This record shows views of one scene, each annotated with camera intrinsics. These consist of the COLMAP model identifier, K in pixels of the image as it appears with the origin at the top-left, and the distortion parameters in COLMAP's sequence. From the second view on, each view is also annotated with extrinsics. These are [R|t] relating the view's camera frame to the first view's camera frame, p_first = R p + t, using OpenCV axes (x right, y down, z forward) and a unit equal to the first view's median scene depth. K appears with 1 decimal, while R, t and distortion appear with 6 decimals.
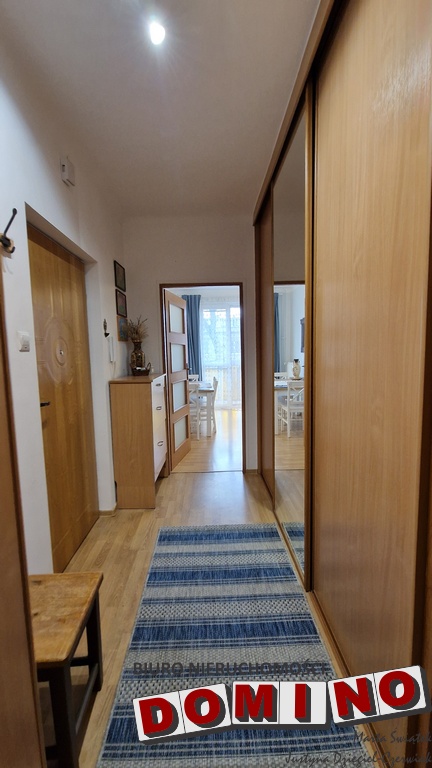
lens RADIAL K [[311.8, 0, 215.5], [0, 311.8, 384.5], [0, 0, 1]] dist [0.000991, -0.001392]
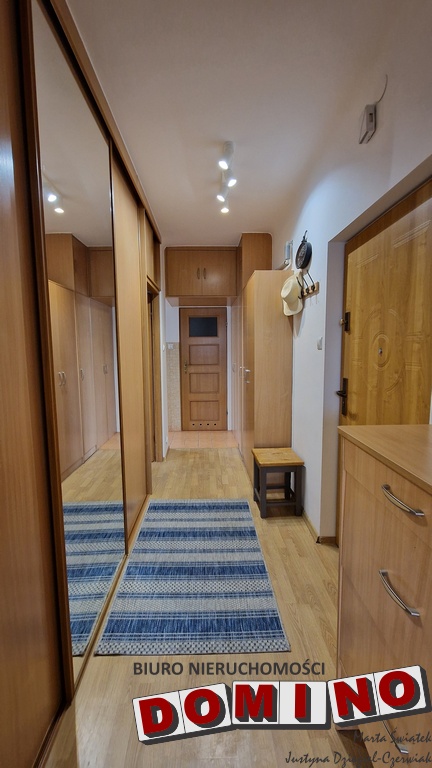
lens RADIAL K [[311.8, 0, 214.7], [0, 311.8, 381.7], [0, 0, 1]] dist [0.000991, -0.001392]
pose [[-0.999426, 0.033830, 0.001562, -0.062418], [0.033433, 0.978250, 0.204719, -0.202673], [0.005397, 0.204654, -0.978819, 1.777364]]
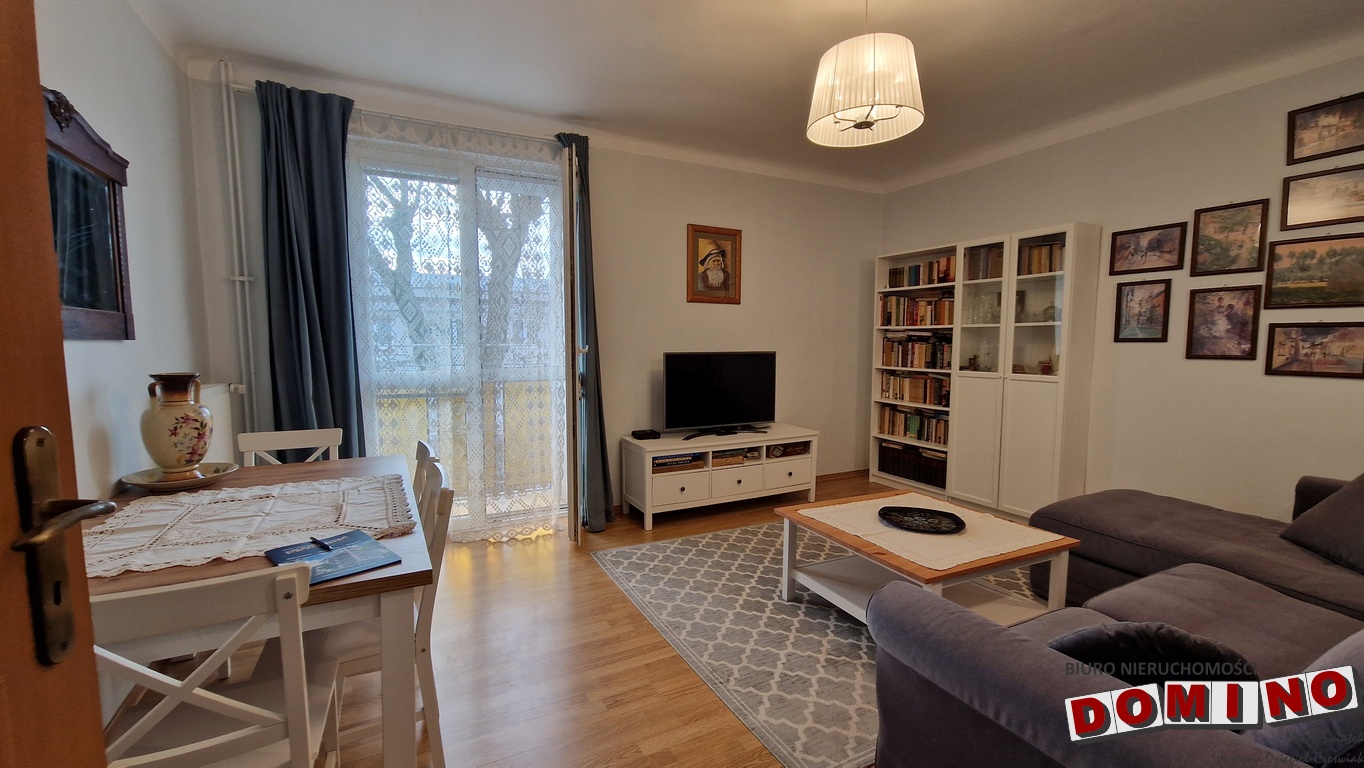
lens RADIAL K [[555.5, 0, 676.3], [0, 555.5, 398.6], [0, 0, 1]] dist [0.006352, -0.003647]
pose [[0.899806, -0.017049, 0.435958, -0.010466], [0.017269, 0.999845, 0.003458, -0.049105], [-0.435949, 0.004417, 0.899960, 0.498729]]
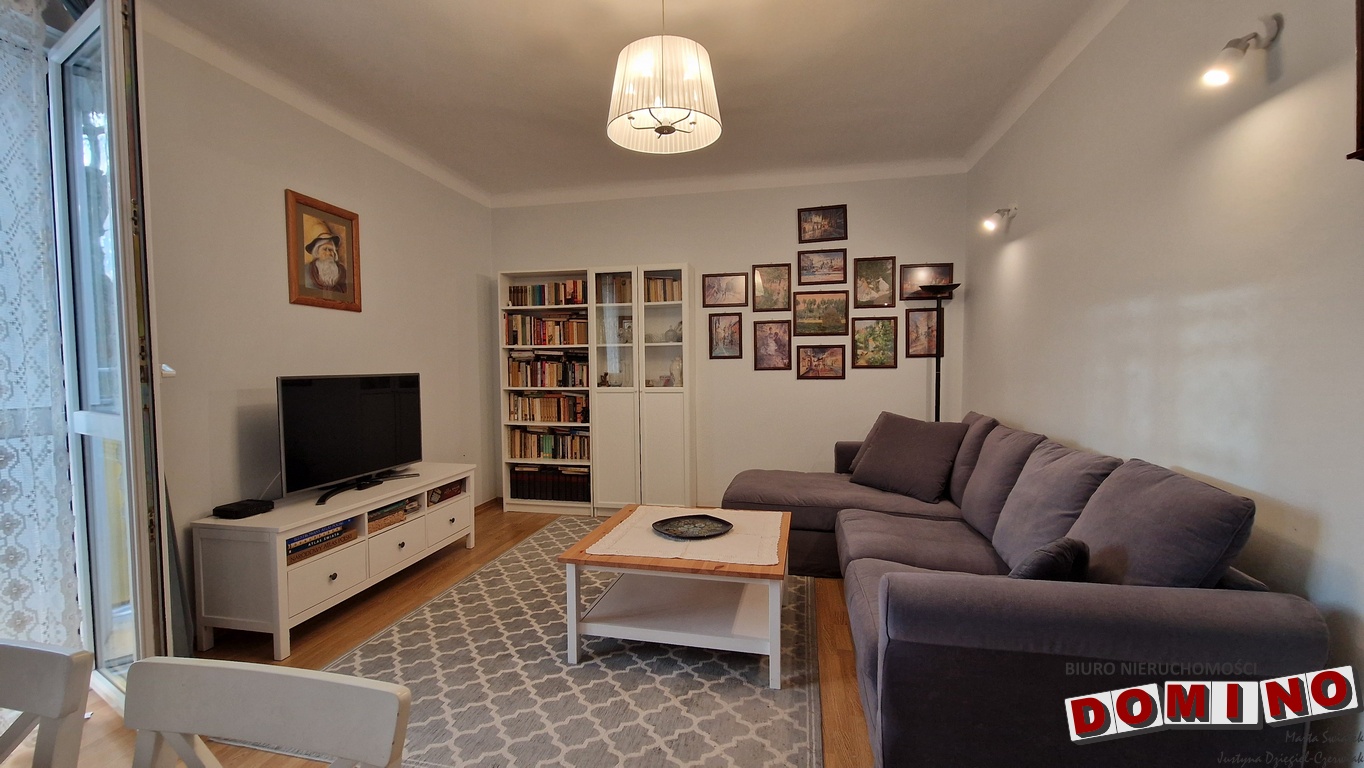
lens RADIAL K [[555.5, 0, 677.9], [0, 555.5, 394.8], [0, 0, 1]] dist [0.006352, -0.003647]
pose [[0.227853, -0.027901, 0.973296, -0.077532], [0.099916, 0.994983, 0.005132, -0.057915], [-0.968556, 0.096078, 0.229498, 0.682046]]
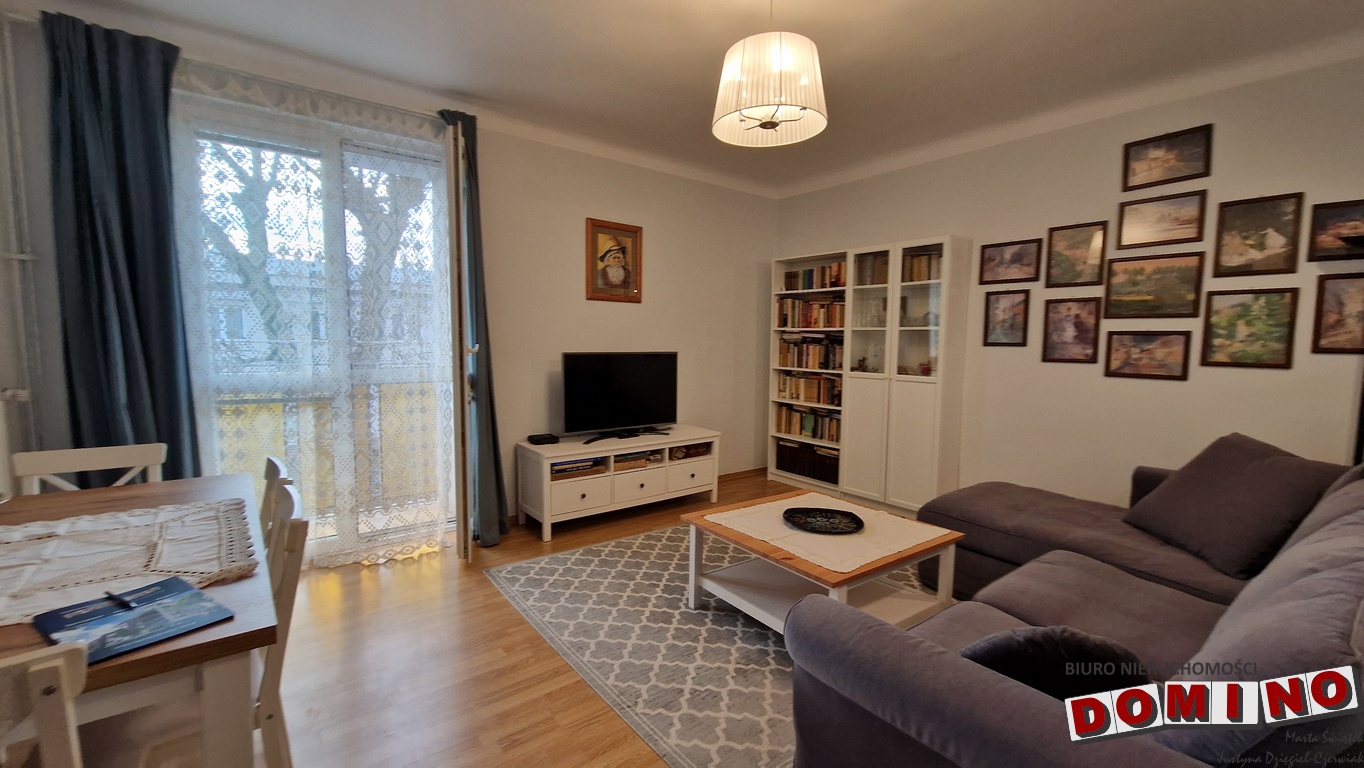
lens RADIAL K [[555.5, 0, 676.0], [0, 555.5, 398.0], [0, 0, 1]] dist [0.006352, -0.003647]
pose [[0.805427, -0.024763, 0.592178, -0.003981], [0.023410, 0.999676, 0.009962, -0.053230], [-0.592233, 0.005839, 0.805745, 0.517891]]
